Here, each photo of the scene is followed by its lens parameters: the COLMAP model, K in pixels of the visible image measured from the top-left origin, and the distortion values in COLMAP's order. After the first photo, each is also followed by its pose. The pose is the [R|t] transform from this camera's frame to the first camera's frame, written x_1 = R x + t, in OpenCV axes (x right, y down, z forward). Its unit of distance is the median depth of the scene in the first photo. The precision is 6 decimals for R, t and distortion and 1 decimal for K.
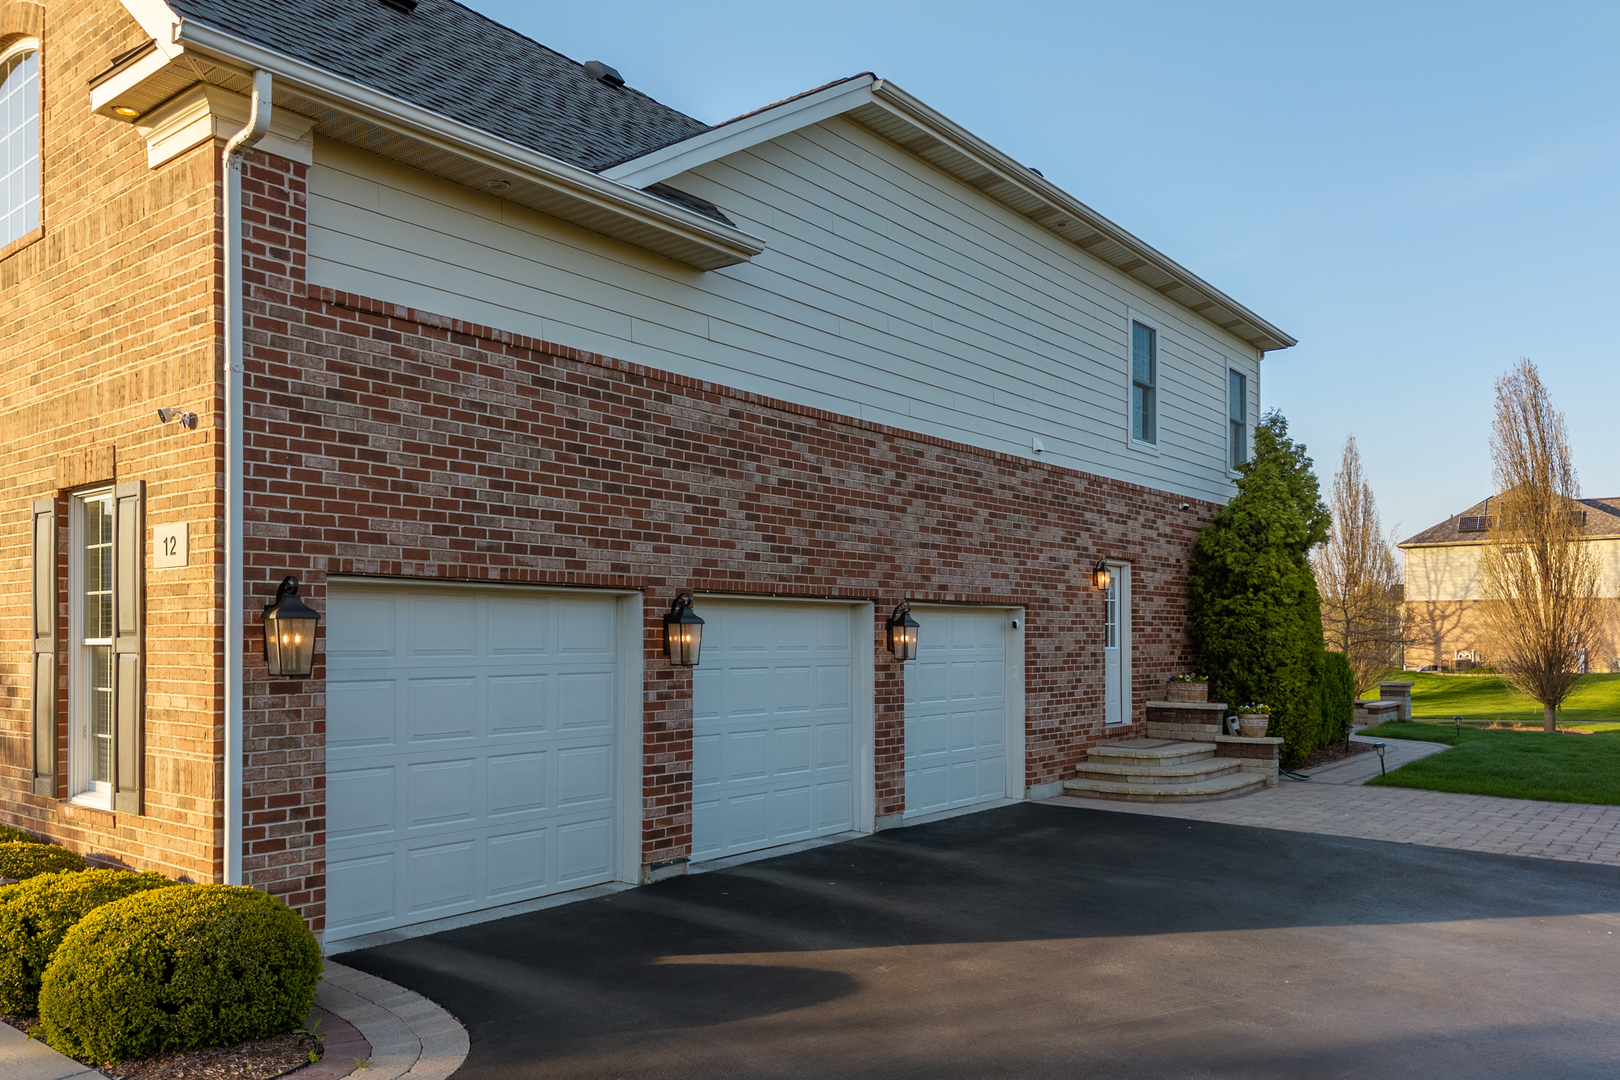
lens RADIAL K [[1247.8, 0, 793.5], [0, 1247.8, 543.4], [0, 0, 1]] dist [0.035349, -0.049045]
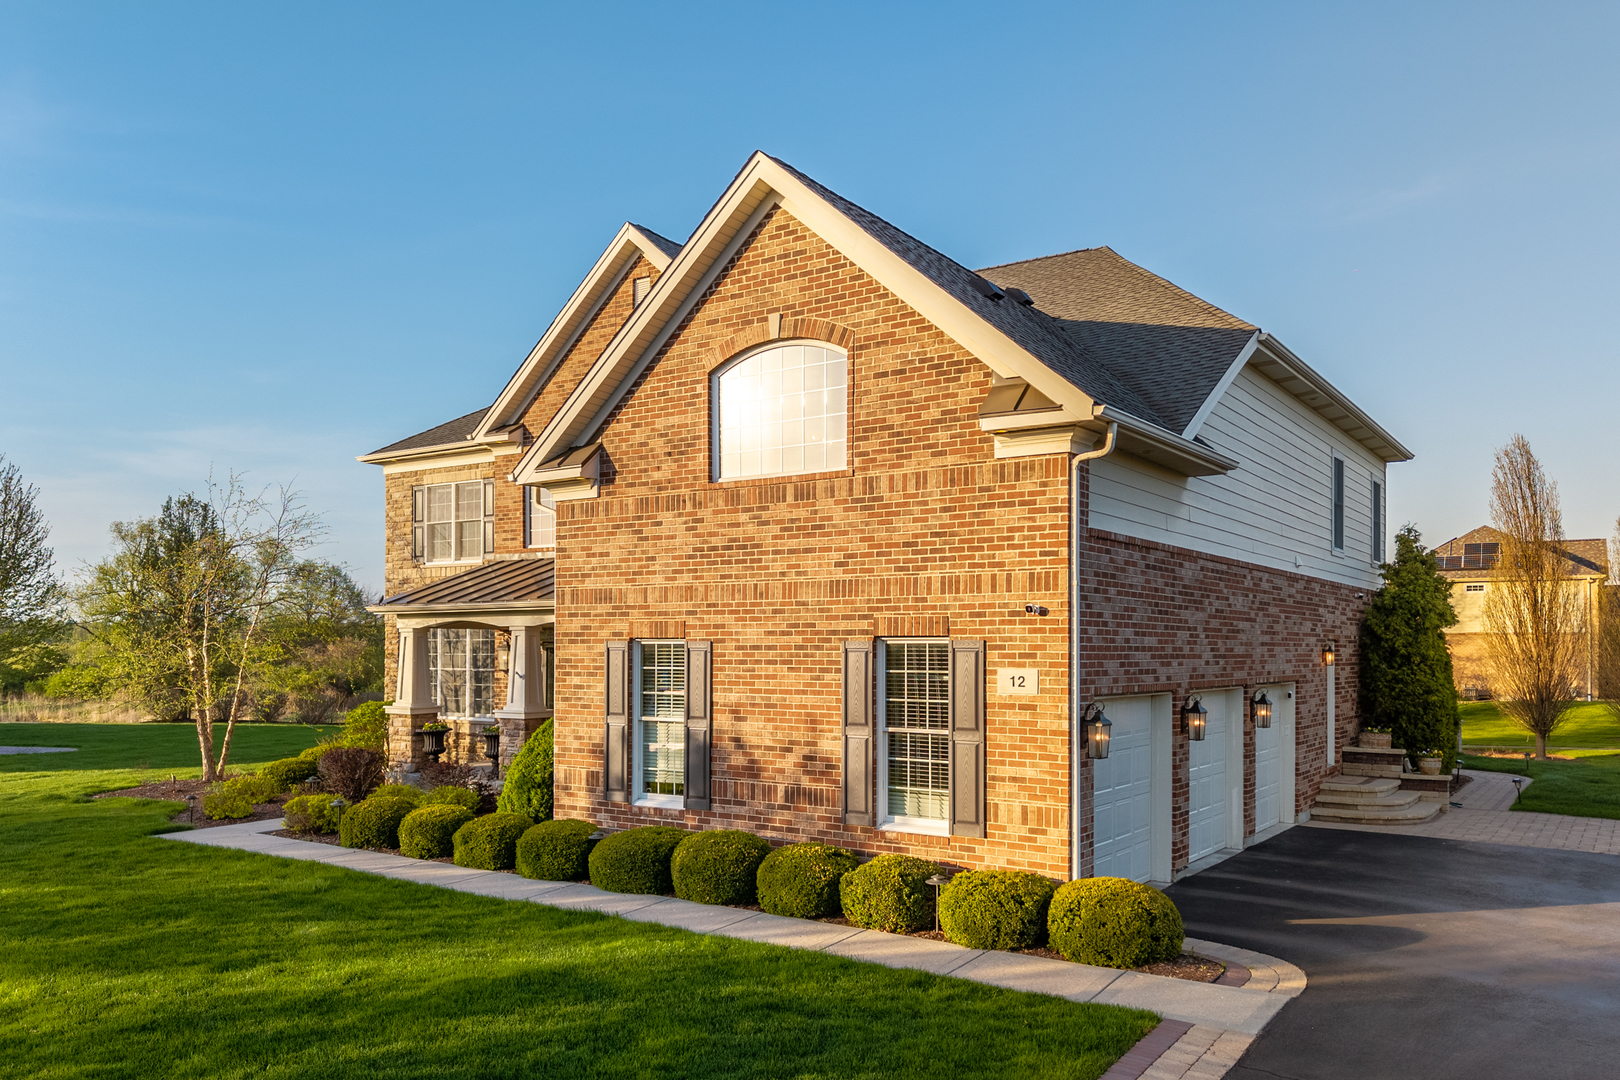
lens RADIAL K [[1247.8, 0, 816.2], [0, 1247.8, 543.0], [0, 0, 1]] dist [0.035349, -0.049045]
pose [[0.997791, 0.008113, 0.065933, -0.424462], [-0.007154, 0.999866, -0.014756, -0.076457], [-0.066044, 0.014252, 0.997715, -0.330388]]
